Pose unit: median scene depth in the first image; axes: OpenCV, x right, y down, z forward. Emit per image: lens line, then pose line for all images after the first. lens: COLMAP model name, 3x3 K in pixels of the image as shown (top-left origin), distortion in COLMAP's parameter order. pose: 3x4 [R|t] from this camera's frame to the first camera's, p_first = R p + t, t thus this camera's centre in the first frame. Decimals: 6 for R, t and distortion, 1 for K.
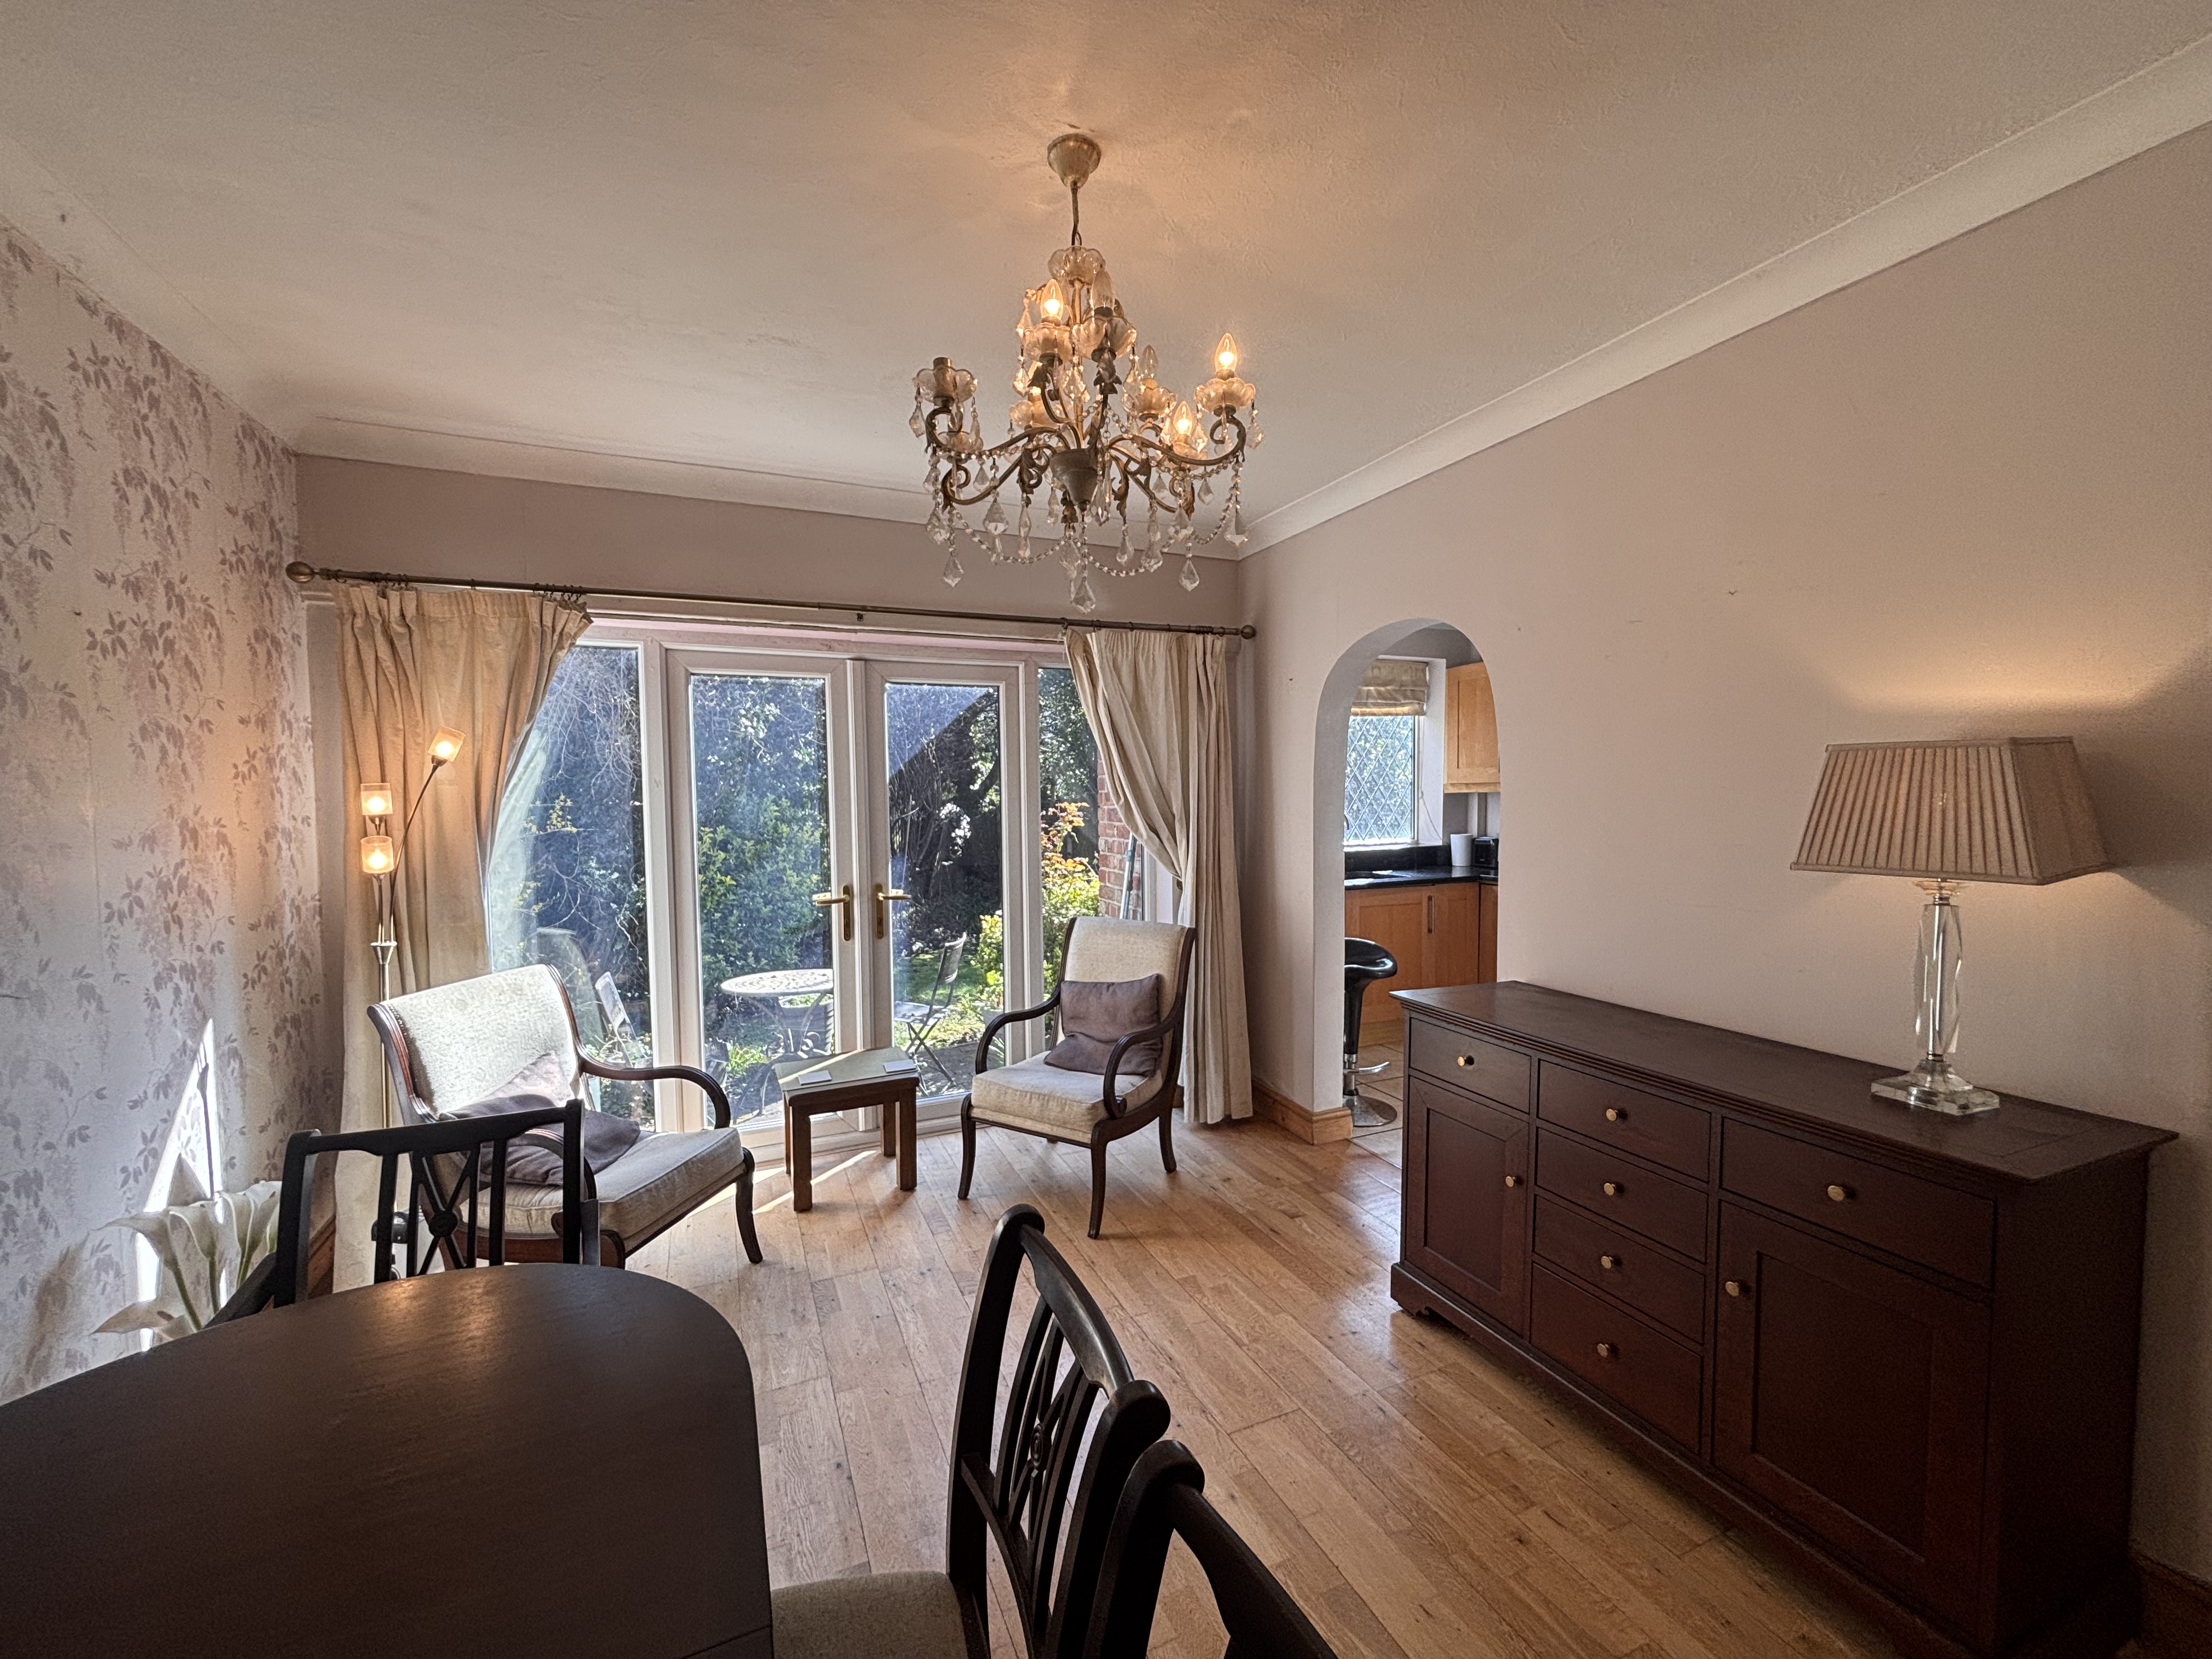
lens RADIAL K [[894.0, 0, 1111.8], [0, 894.0, 812.1], [0, 0, 1]] dist [-0.000282, -0.000784]
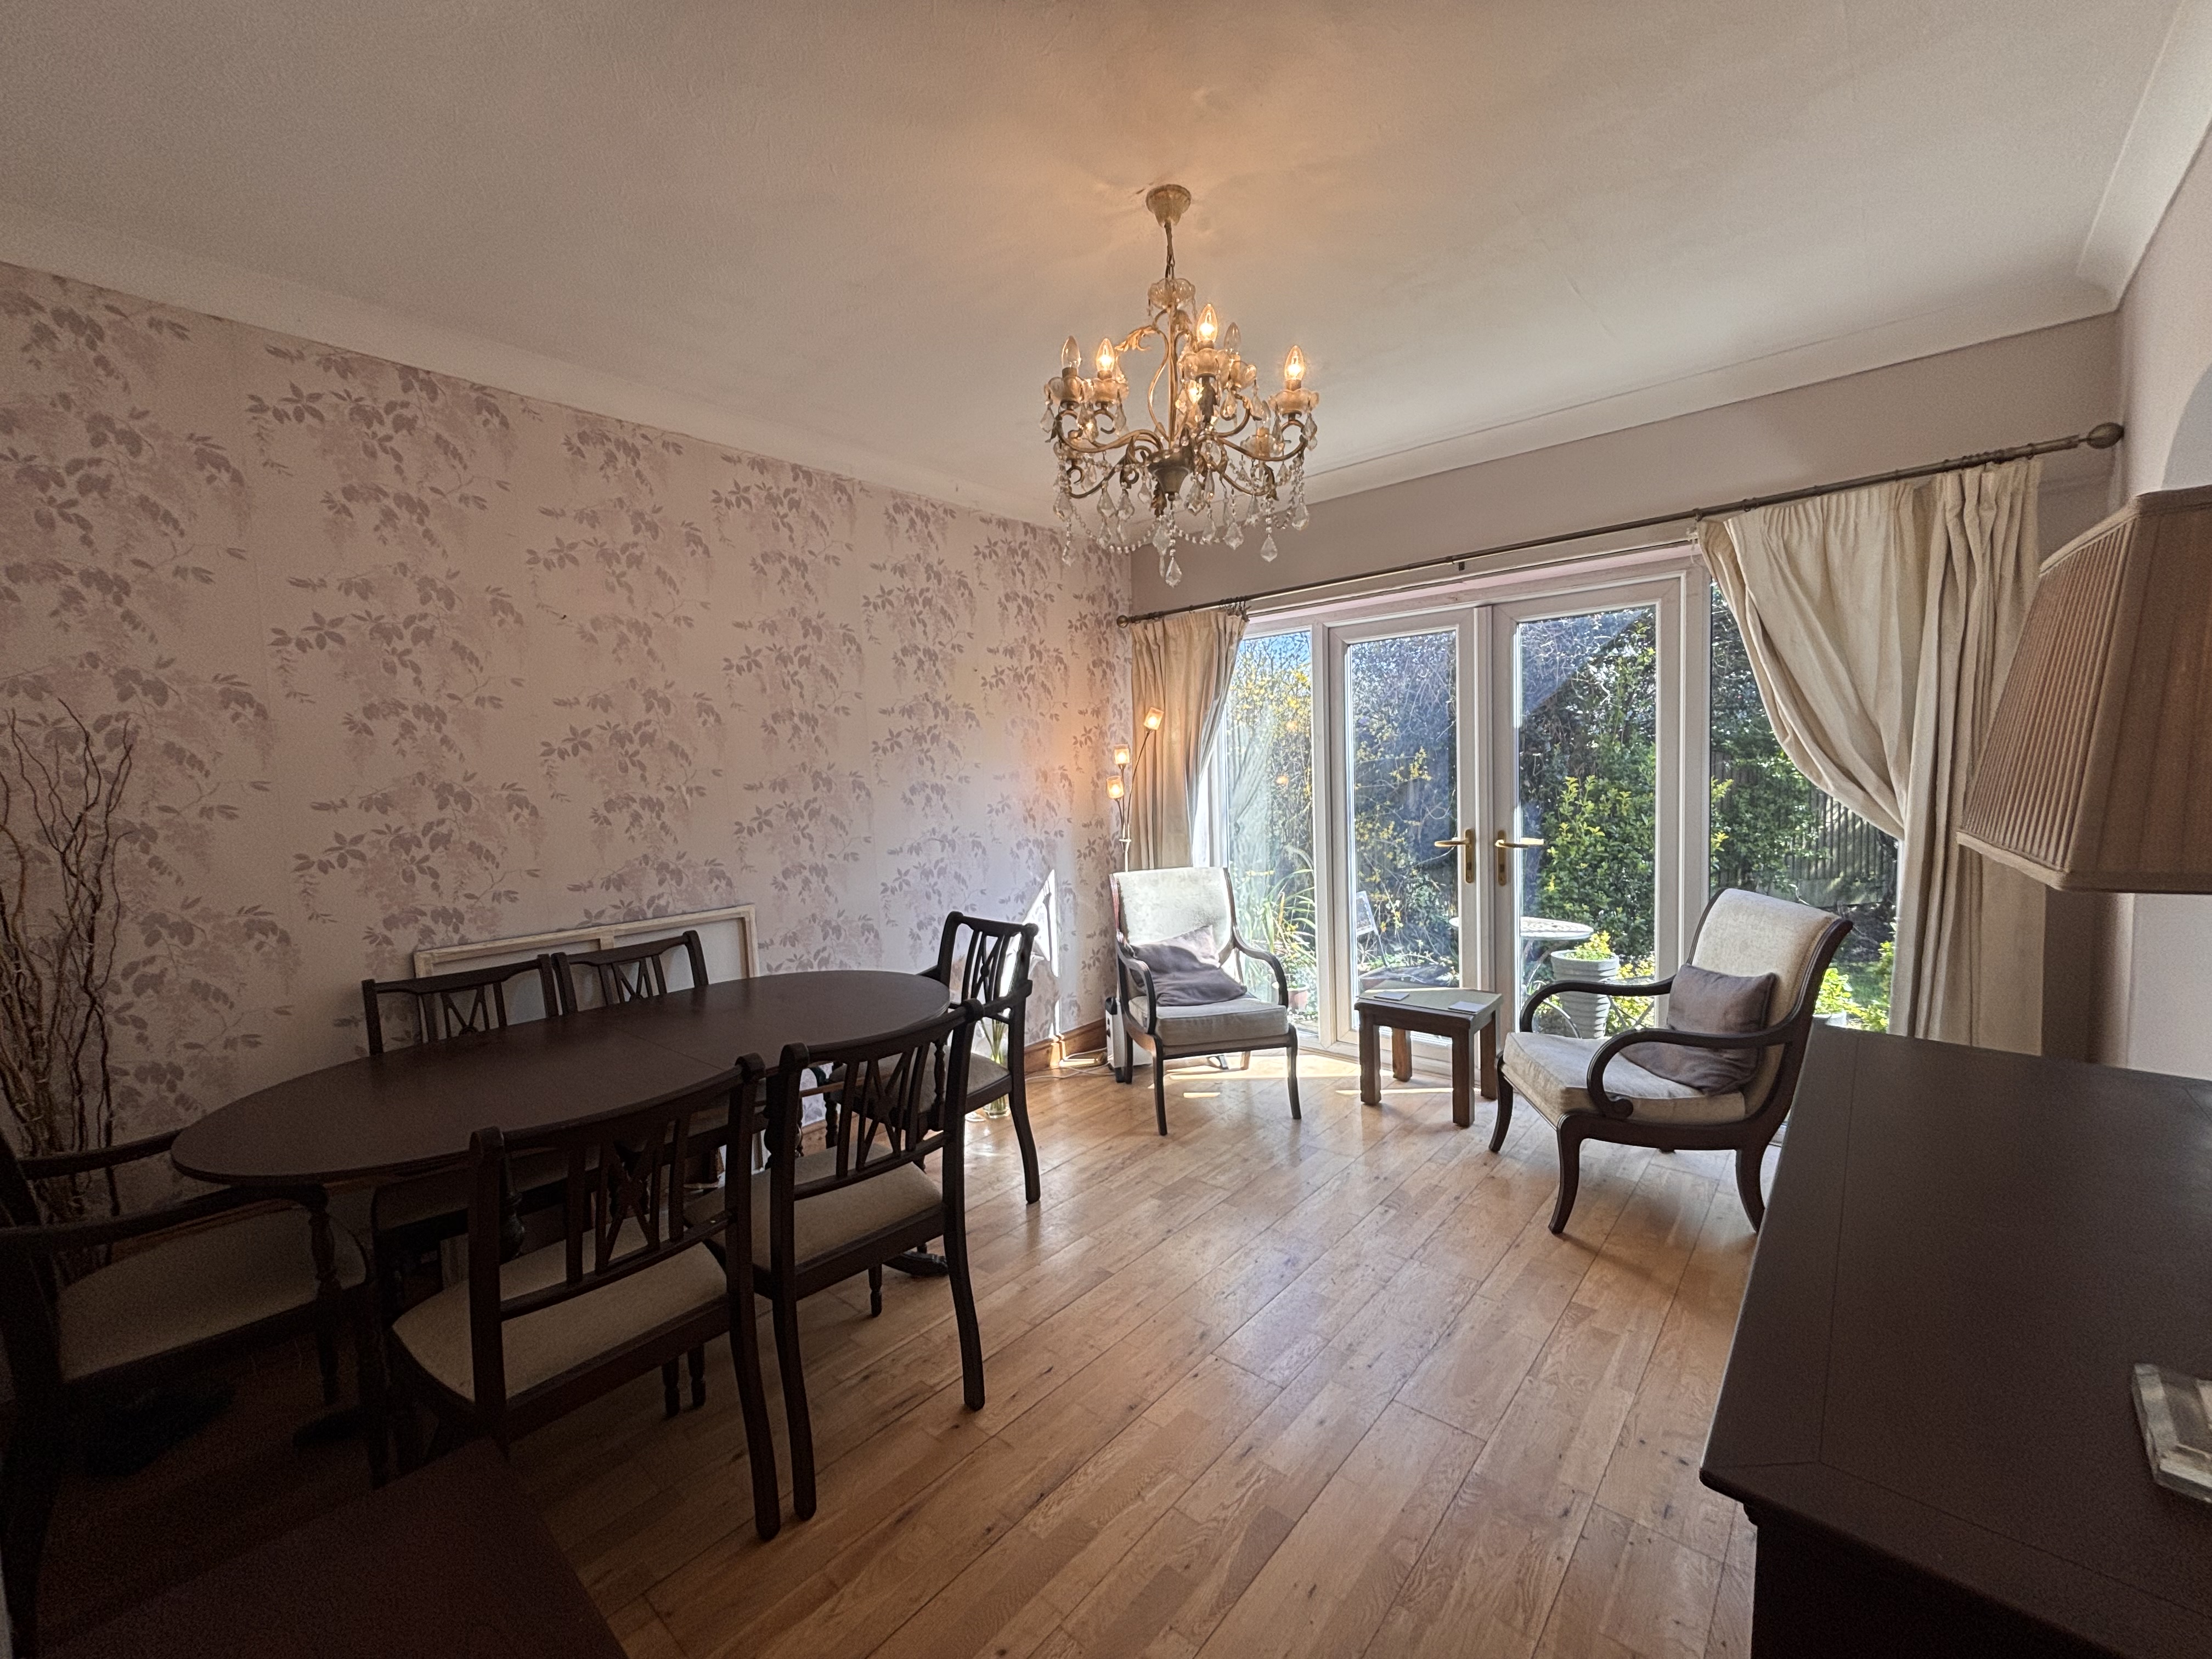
lens RADIAL K [[898.3, 0, 1106.0], [0, 898.3, 829.5], [0, 0, 1]] dist [-0.000926, -0.000712]
pose [[0.402962, 0.057585, -0.913403, 0.642534], [0.006530, 0.997812, 0.065787, 0.014100], [0.915194, -0.032474, 0.401704, 0.261485]]
